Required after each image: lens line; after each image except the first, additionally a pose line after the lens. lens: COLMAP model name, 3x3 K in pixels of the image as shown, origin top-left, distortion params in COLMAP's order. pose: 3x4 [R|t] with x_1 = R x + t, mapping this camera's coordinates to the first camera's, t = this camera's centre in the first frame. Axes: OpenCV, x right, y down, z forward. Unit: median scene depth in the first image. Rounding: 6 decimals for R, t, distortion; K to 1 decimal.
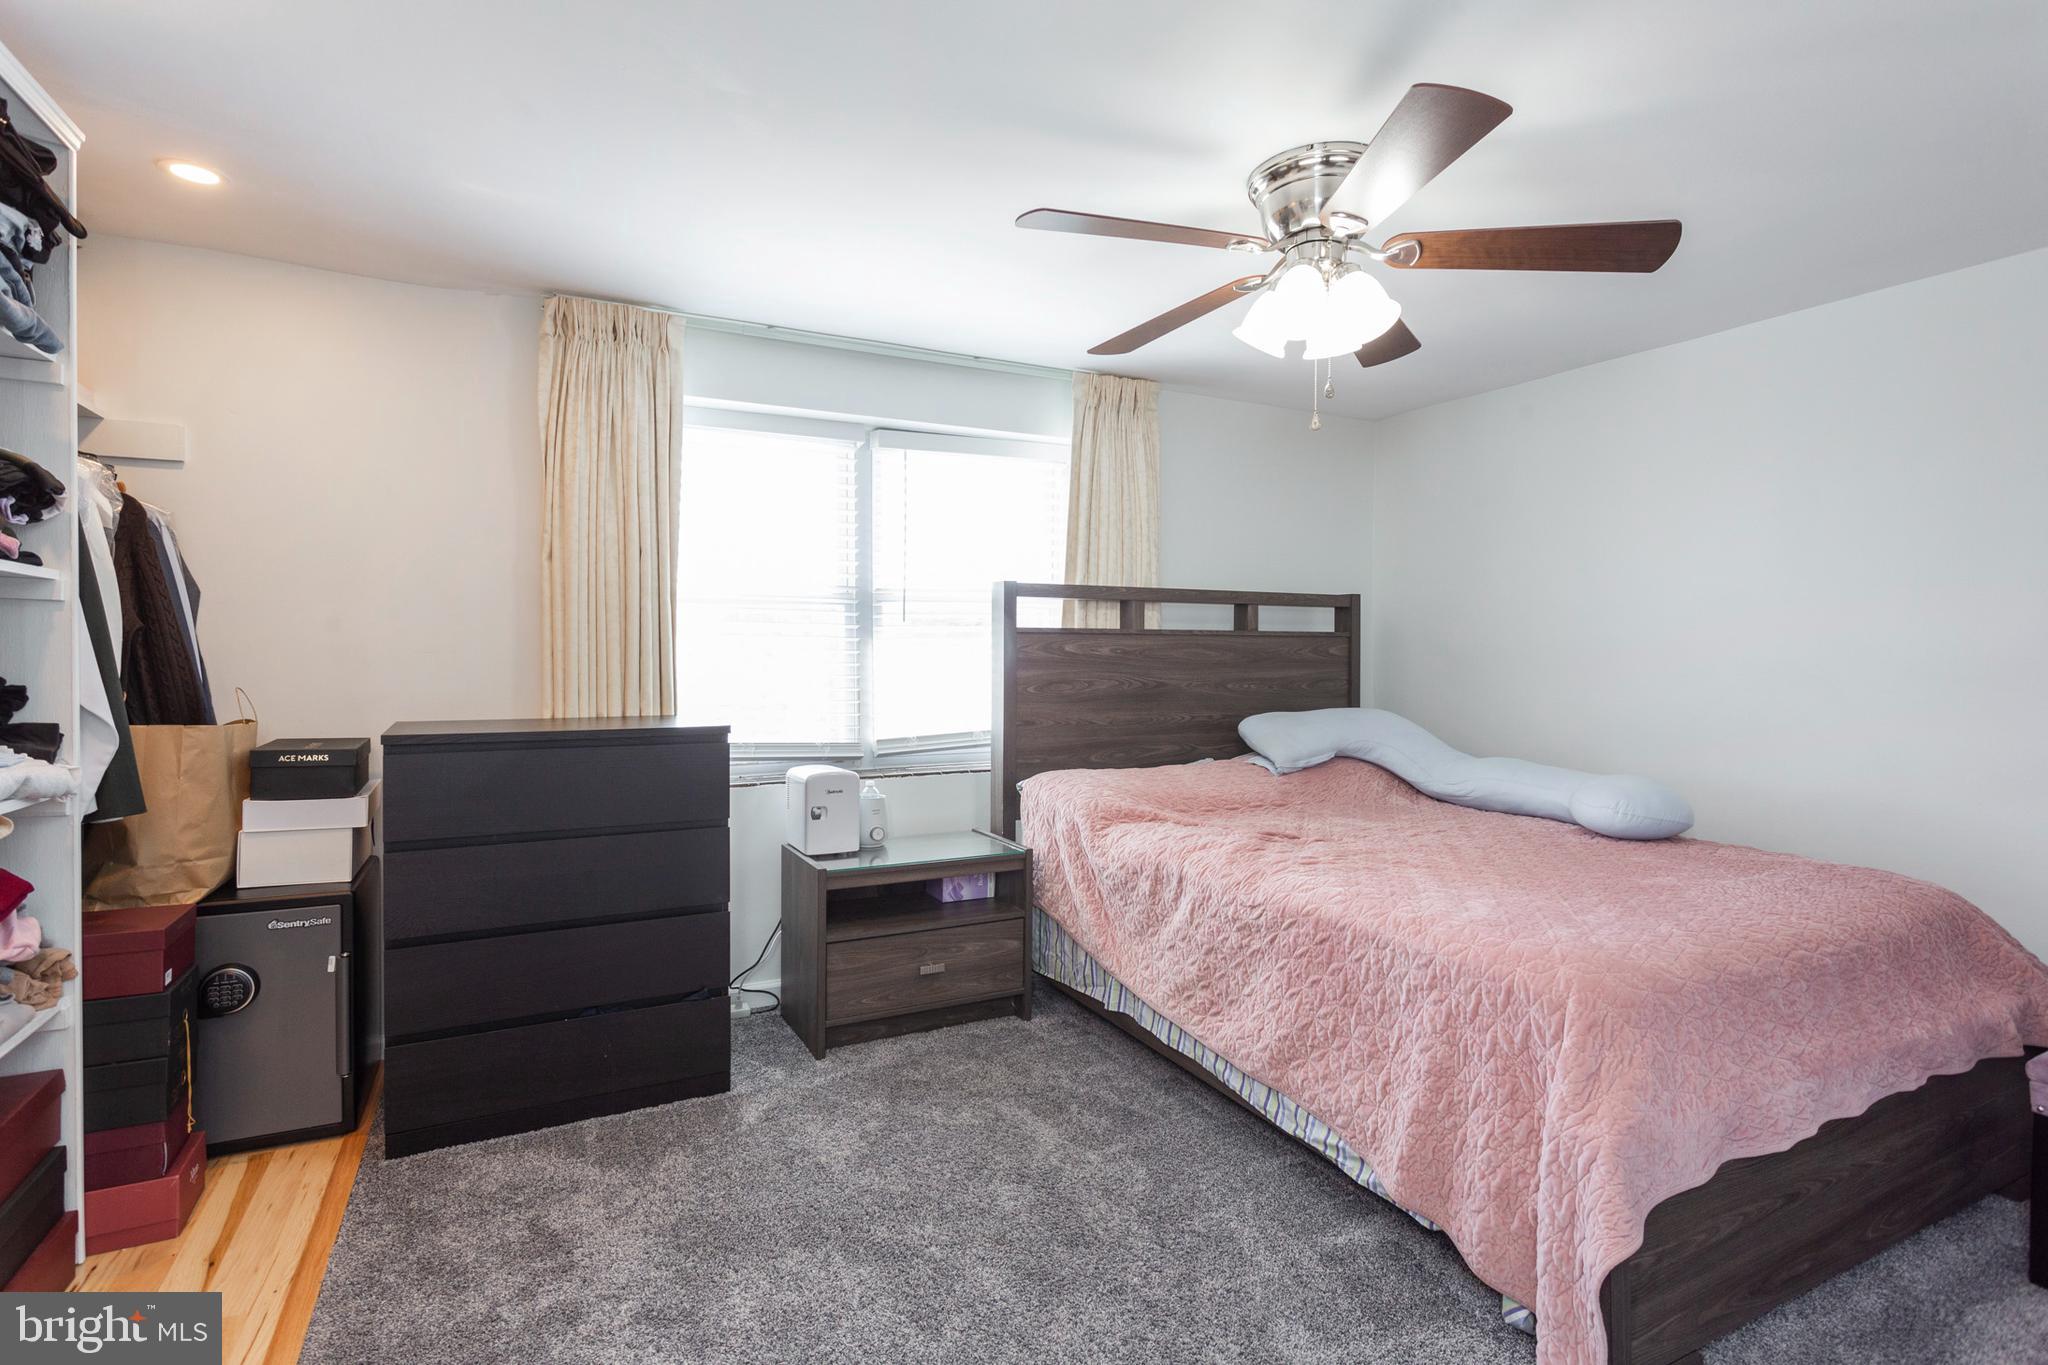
lens RADIAL K [[986.7, 0, 1003.5], [0, 986.7, 663.7], [0, 0, 1]] dist [-0.011836, 0.001677]
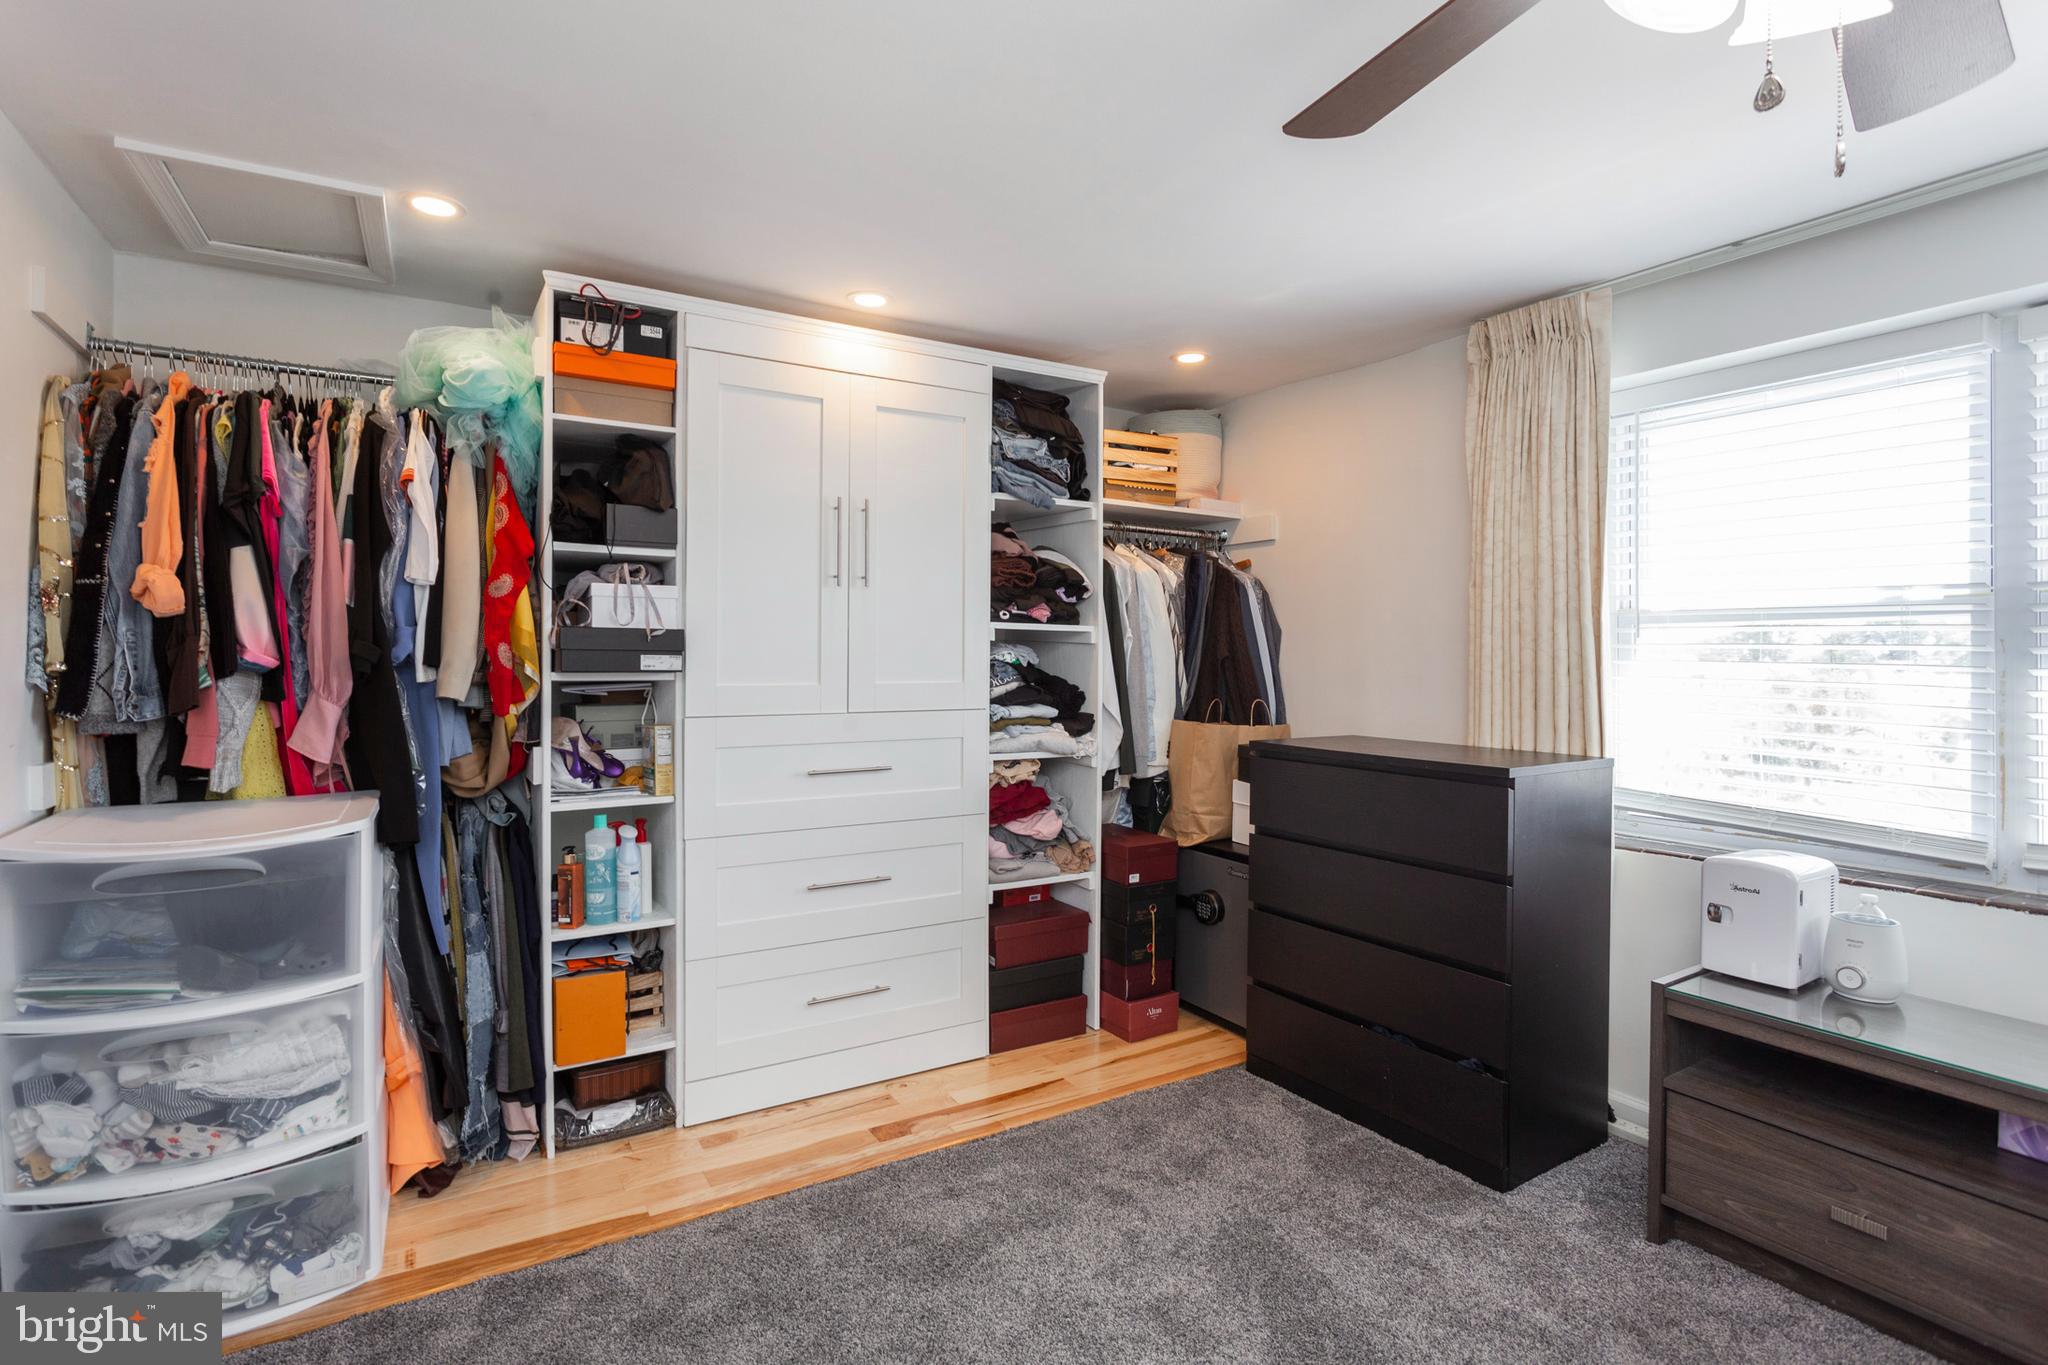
lens RADIAL K [[986.7, 0, 1012.8], [0, 986.7, 667.9], [0, 0, 1]] dist [-0.011836, 0.001677]
pose [[0.084199, 0.009654, -0.996402, 0.497426], [-0.025747, 0.999640, 0.007509, -0.019523], [0.996116, 0.025022, 0.084417, 0.452431]]
